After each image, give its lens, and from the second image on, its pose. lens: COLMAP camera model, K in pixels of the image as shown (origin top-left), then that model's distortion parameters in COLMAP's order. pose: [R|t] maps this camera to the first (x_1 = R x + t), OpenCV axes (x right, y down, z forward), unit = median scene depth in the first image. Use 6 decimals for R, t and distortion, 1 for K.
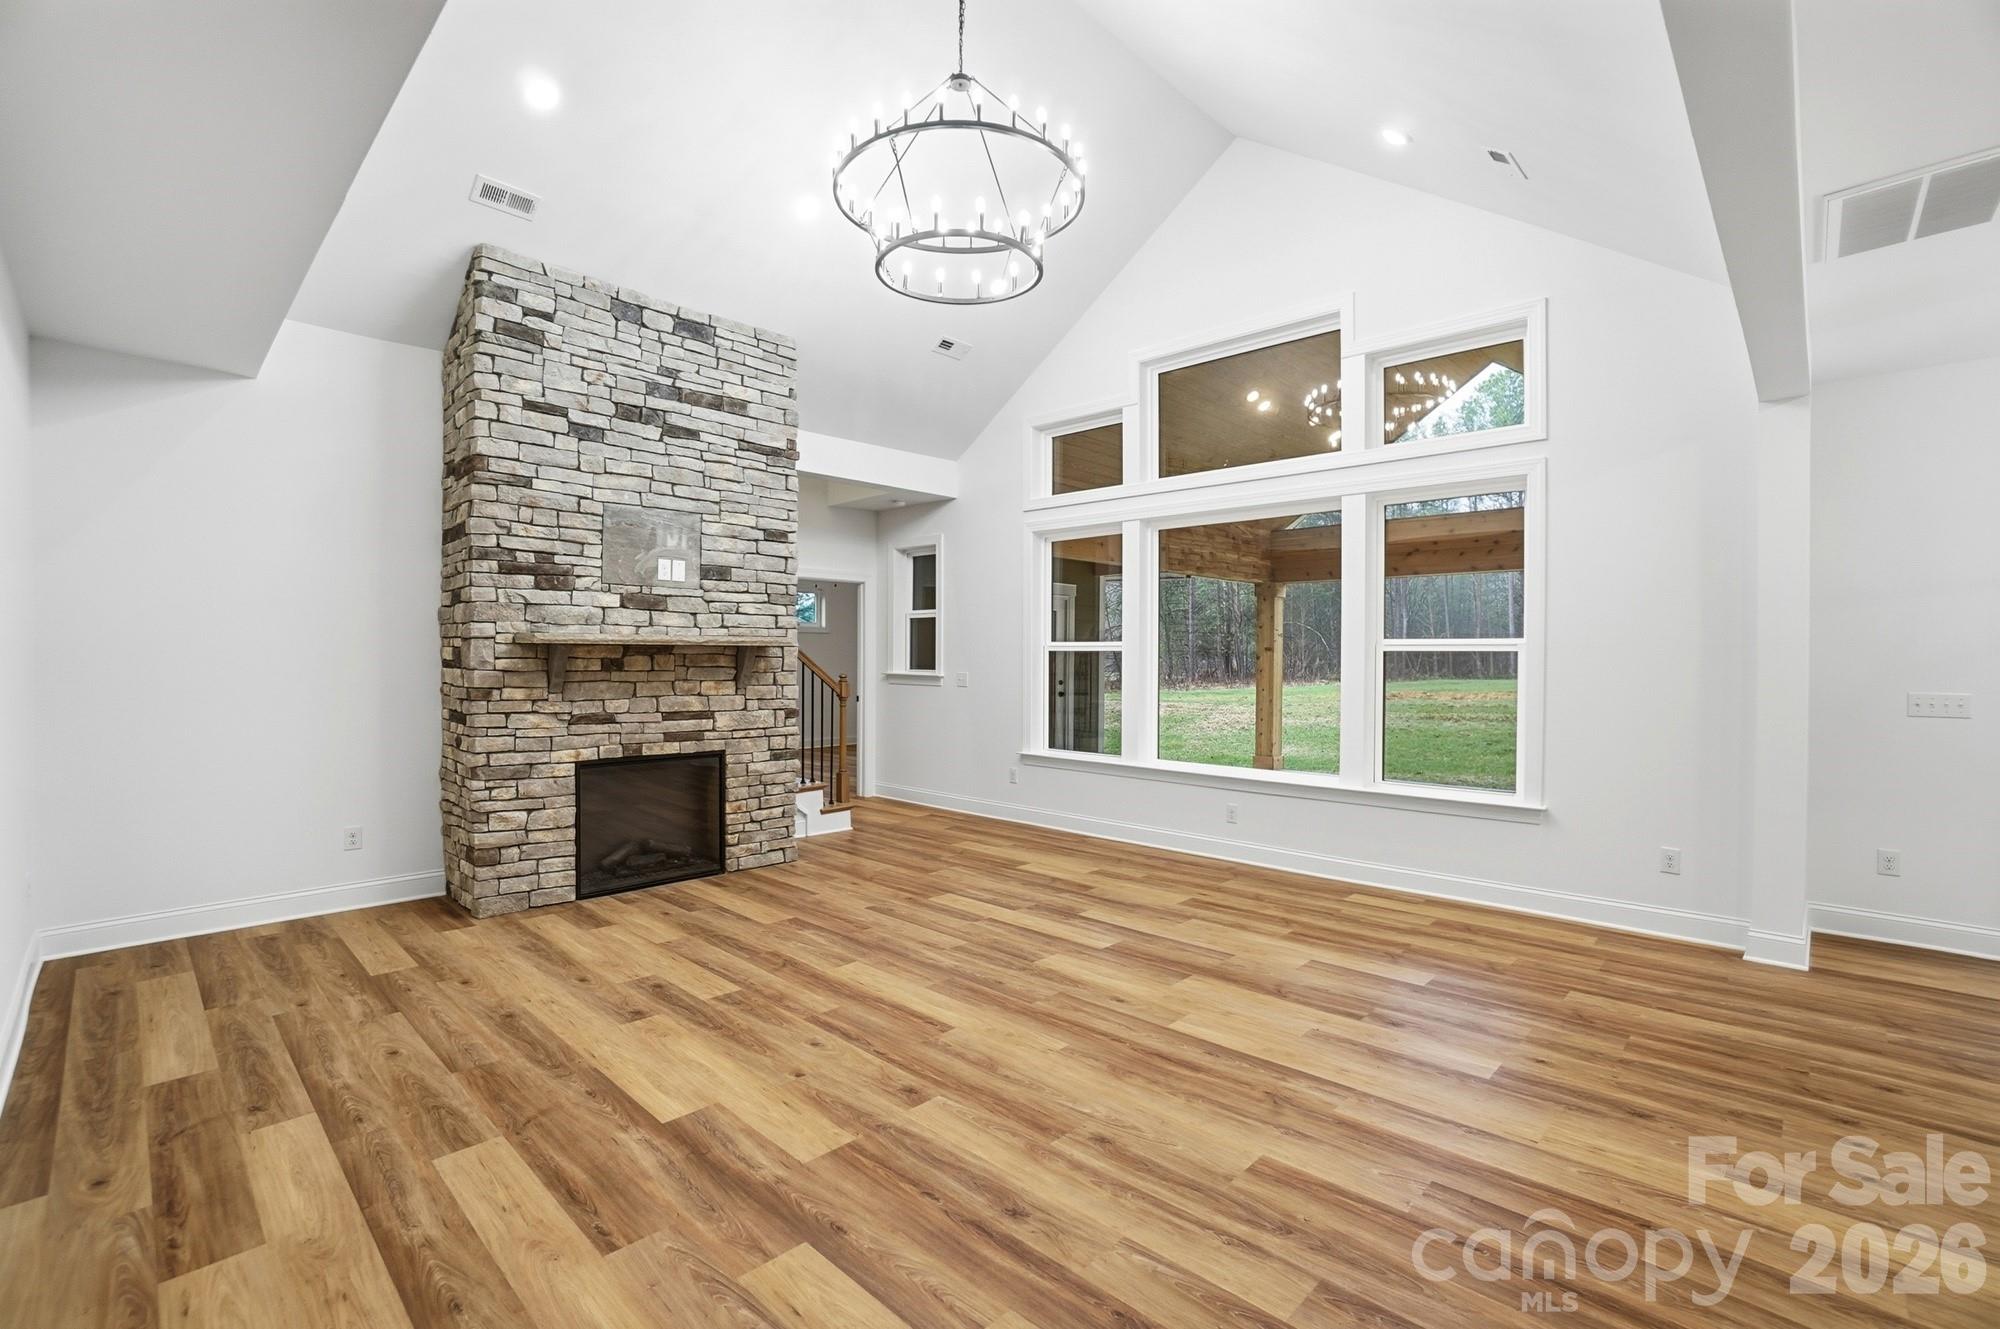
lens RADIAL K [[889.6, 0, 995.4], [0, 889.6, 664.4], [0, 0, 1]] dist [-0.063713, 0.023473]
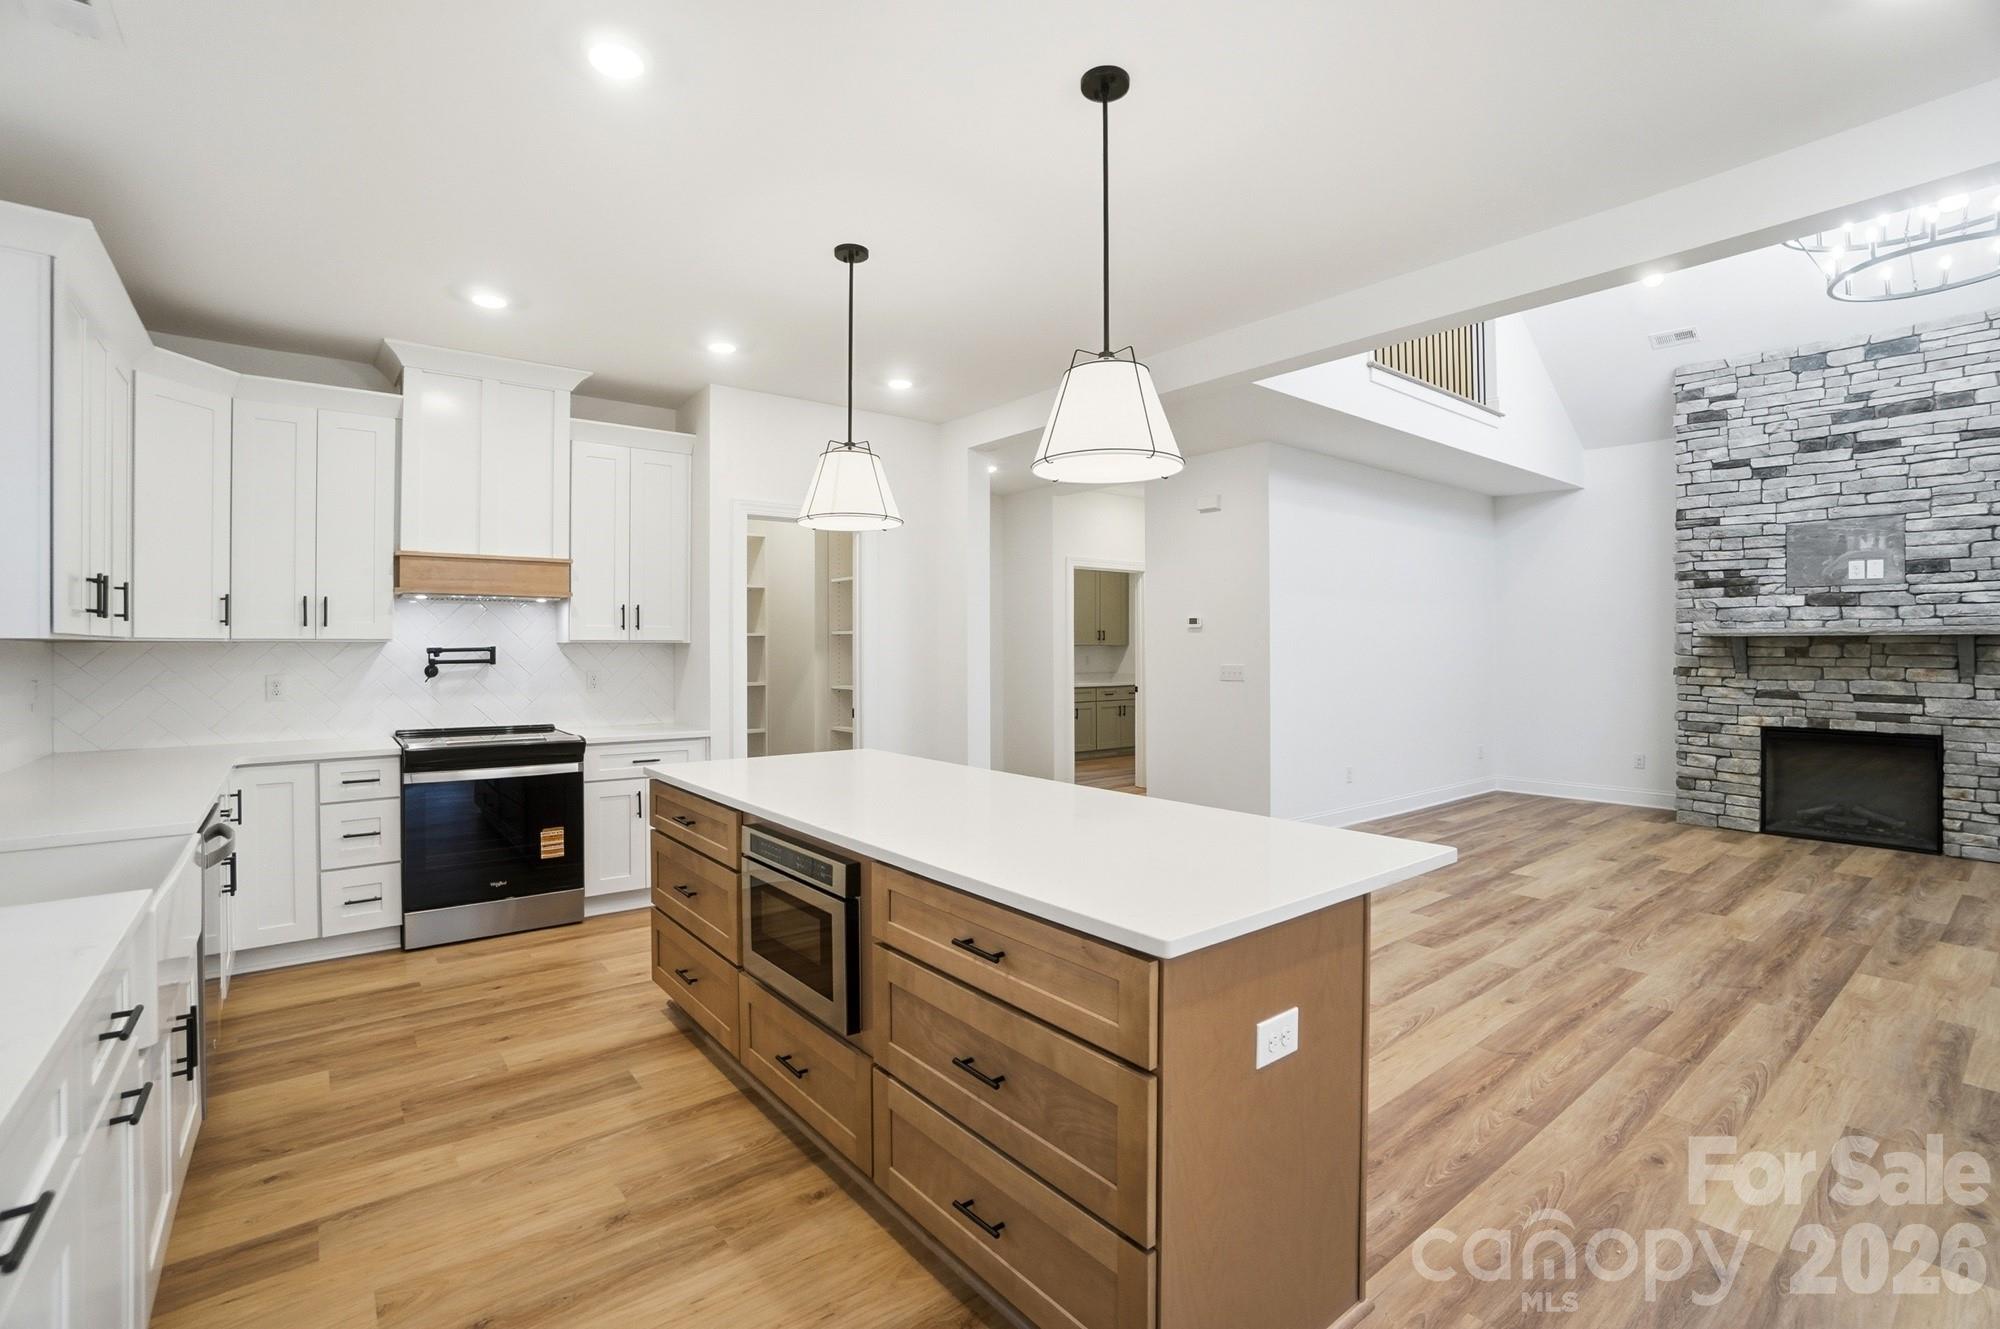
lens RADIAL K [[901.6, 0, 996.2], [0, 901.6, 646.1], [0, 0, 1]] dist [-0.060990, 0.022851]
pose [[-0.132454, -0.005961, -0.991171, 0.963459], [-0.011205, 0.999927, -0.004516, 0.010238], [0.991126, 0.010508, -0.132511, 0.040740]]
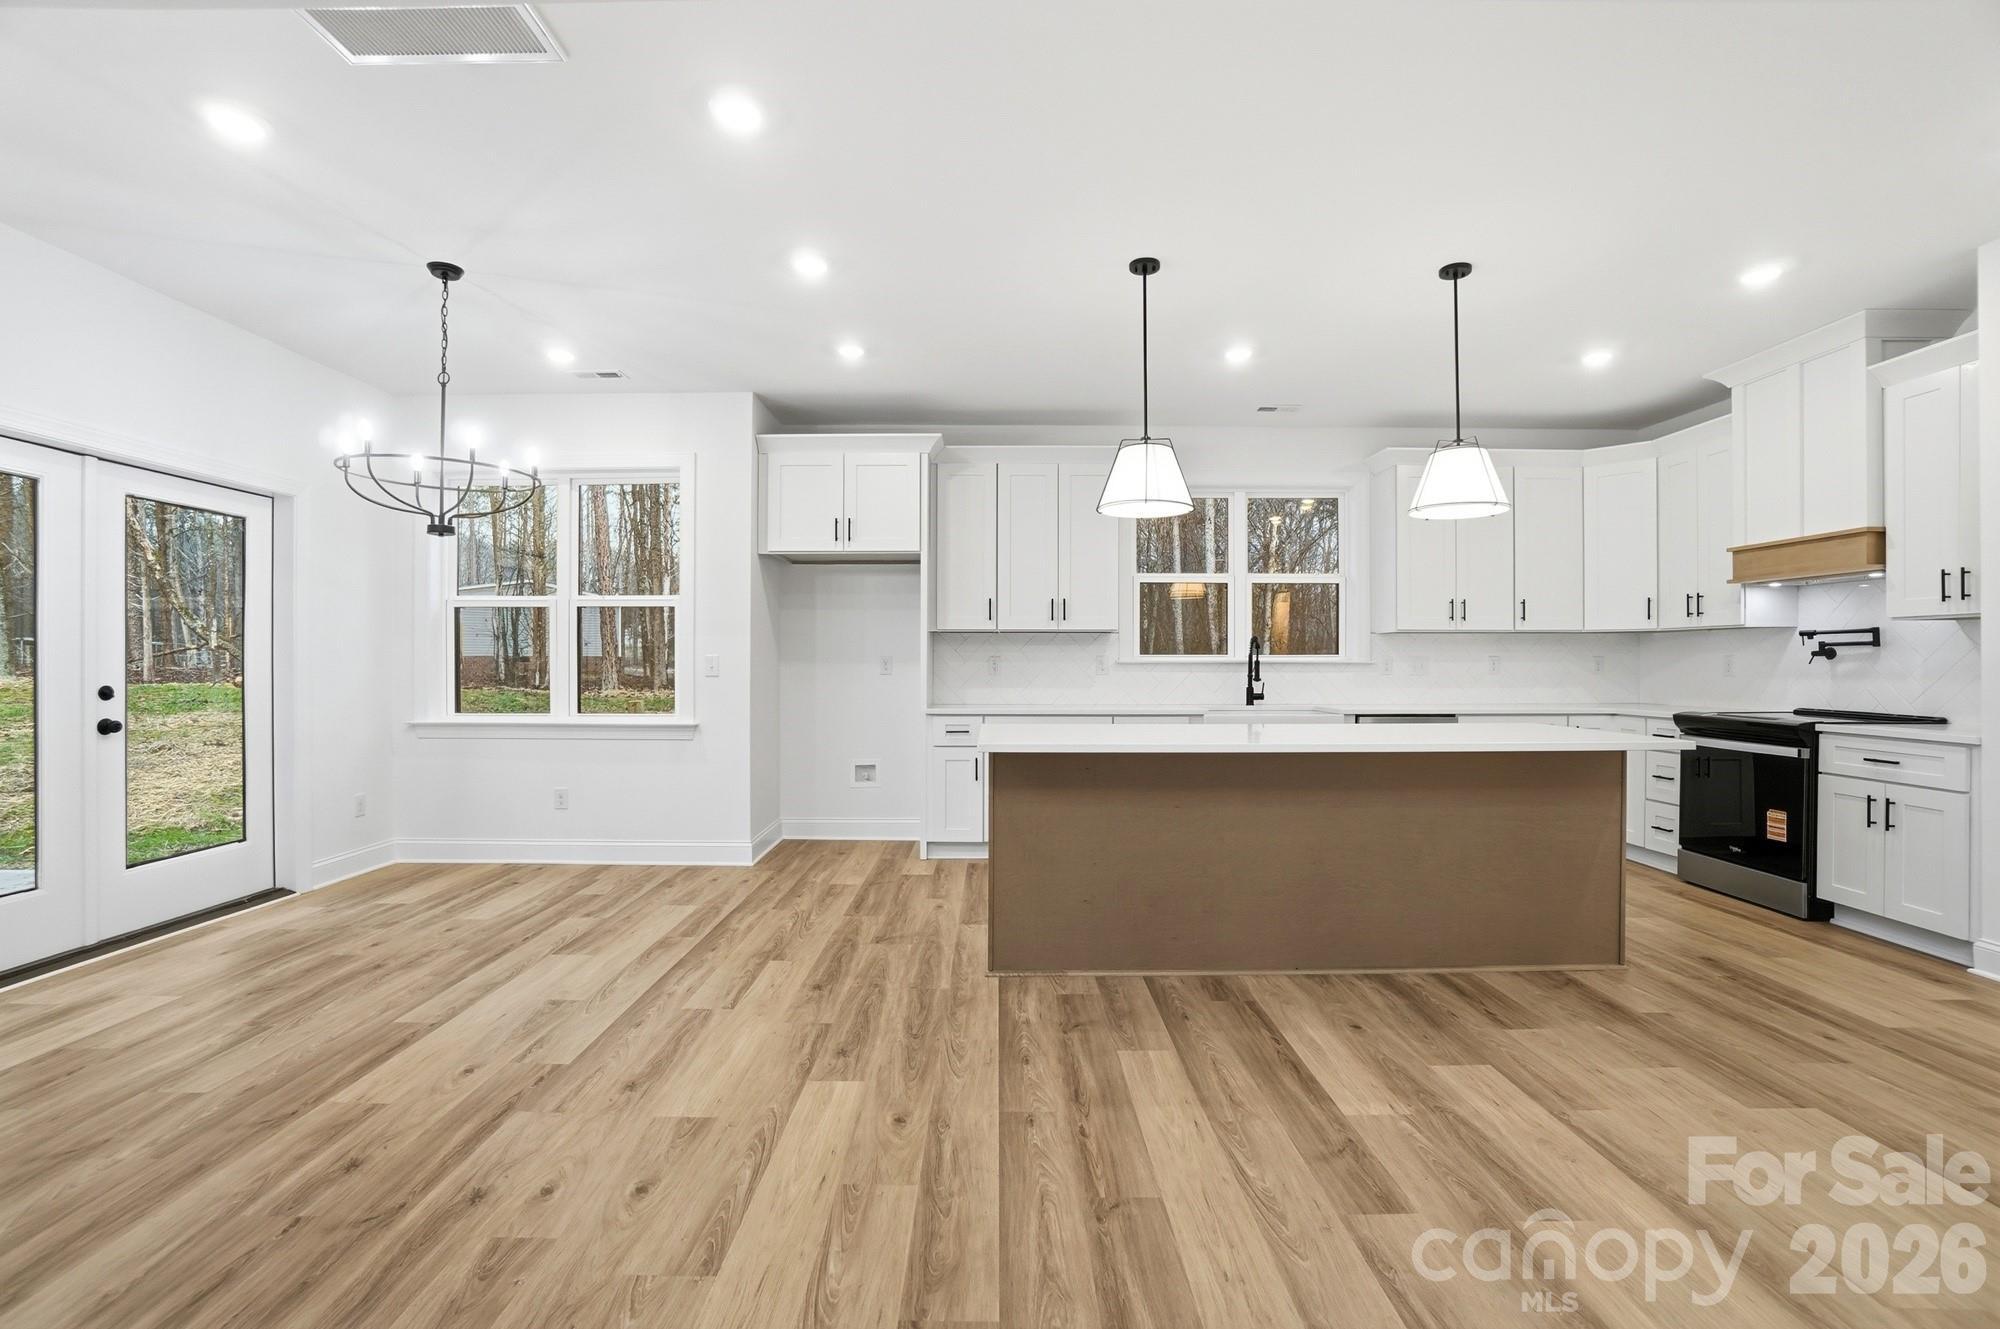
lens RADIAL K [[889.6, 0, 995.4], [0, 889.6, 664.4], [0, 0, 1]] dist [-0.063713, 0.023473]
pose [[-0.693148, -0.006201, 0.720769, 0.076696], [0.005108, 0.999896, 0.013515, 0.033810], [-0.720777, 0.013049, -0.693044, 0.620381]]
